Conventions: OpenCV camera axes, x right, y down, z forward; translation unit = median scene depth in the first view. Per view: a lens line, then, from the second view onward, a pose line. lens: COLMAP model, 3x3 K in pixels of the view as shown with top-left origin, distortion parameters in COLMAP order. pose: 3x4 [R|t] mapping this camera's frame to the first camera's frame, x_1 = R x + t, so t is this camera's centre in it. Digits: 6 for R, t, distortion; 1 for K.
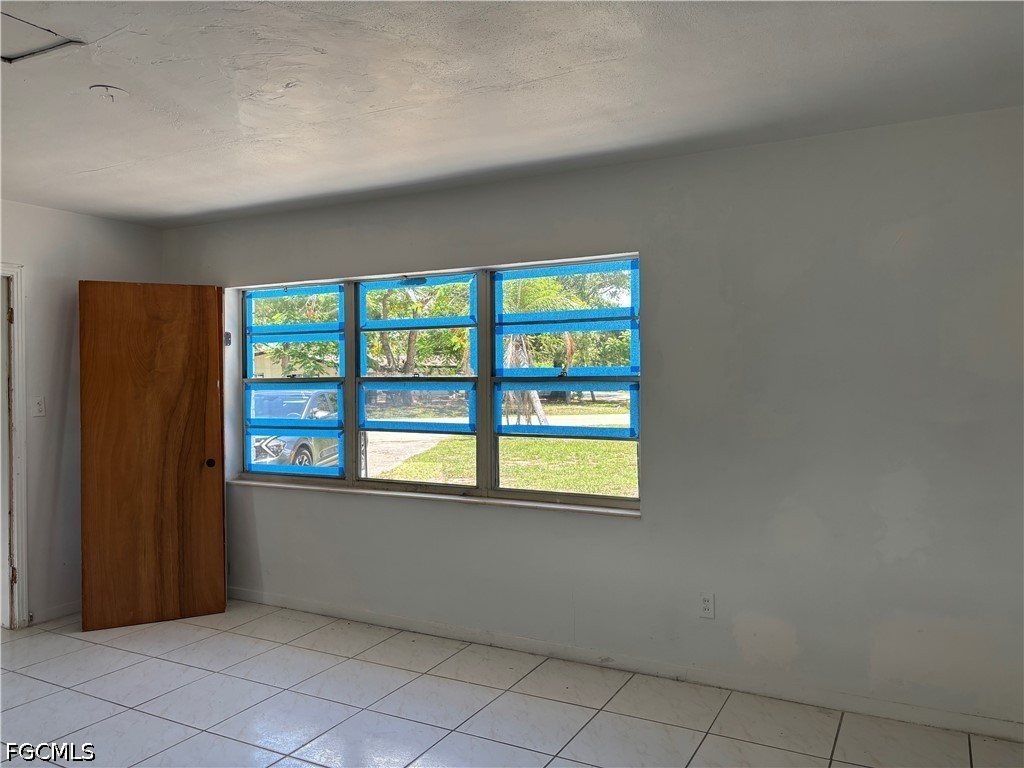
lens RADIAL K [[766.7, 0, 504.3], [0, 766.7, 384.3], [0, 0, 1]] dist [0.081525, -0.102616]
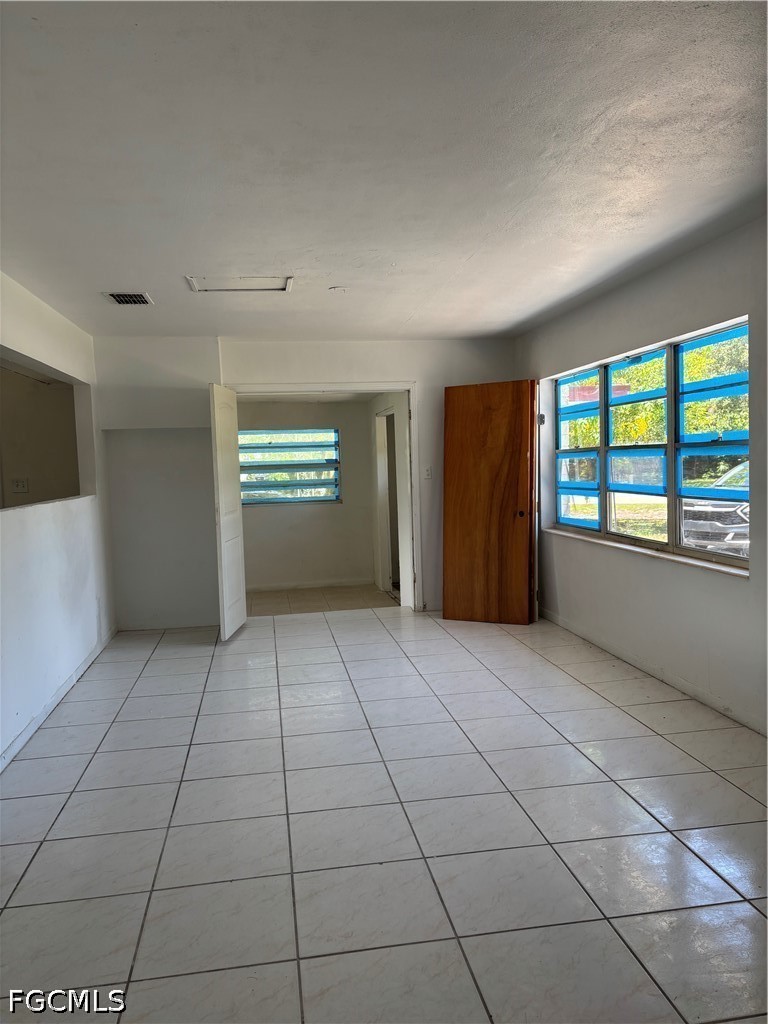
lens RADIAL K [[773.0, 0, 384.0], [0, 773.0, 512.0], [0, 0, 1]] dist [0.006403, -0.102566]
pose [[0.602824, 0.036445, -0.797042, 0.572797], [0.025155, 0.997592, 0.064640, 0.006006], [0.797478, -0.059017, 0.600455, 0.008342]]
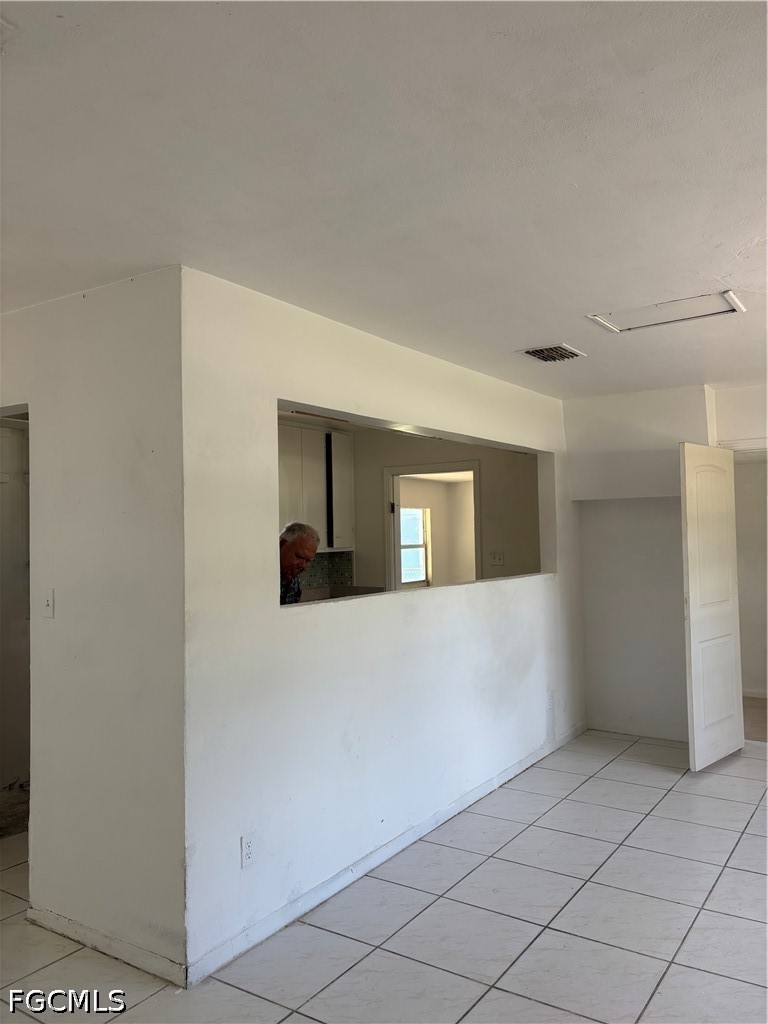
lens RADIAL K [[766.7, 0, 381.2], [0, 766.7, 514.0], [0, 0, 1]] dist [0.081525, -0.102616]
pose [[-0.092101, -0.025719, -0.995417, 0.435727], [0.014824, 0.999520, -0.027197, -0.014156], [0.995639, -0.017261, -0.091675, 0.256367]]
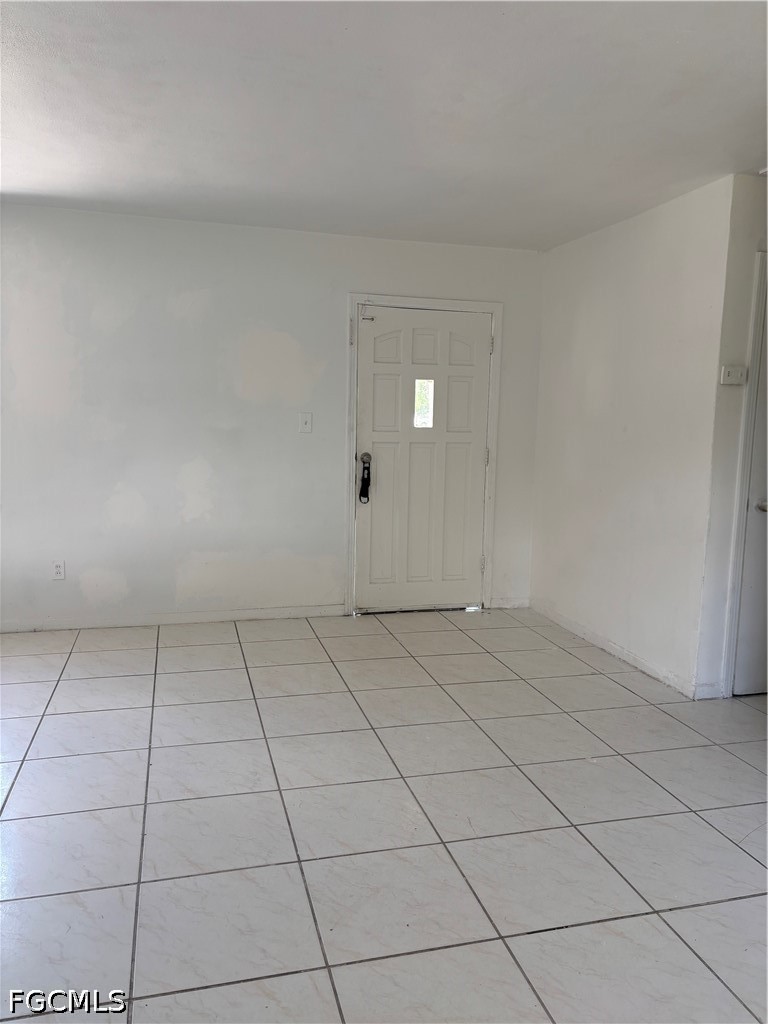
lens RADIAL K [[766.7, 0, 381.2], [0, 766.7, 514.0], [0, 0, 1]] dist [0.081525, -0.102616]
pose [[0.724501, -0.064221, 0.686276, -0.184555], [-0.023275, 0.992803, 0.117477, 0.020823], [-0.688881, -0.101085, 0.717792, -0.235186]]
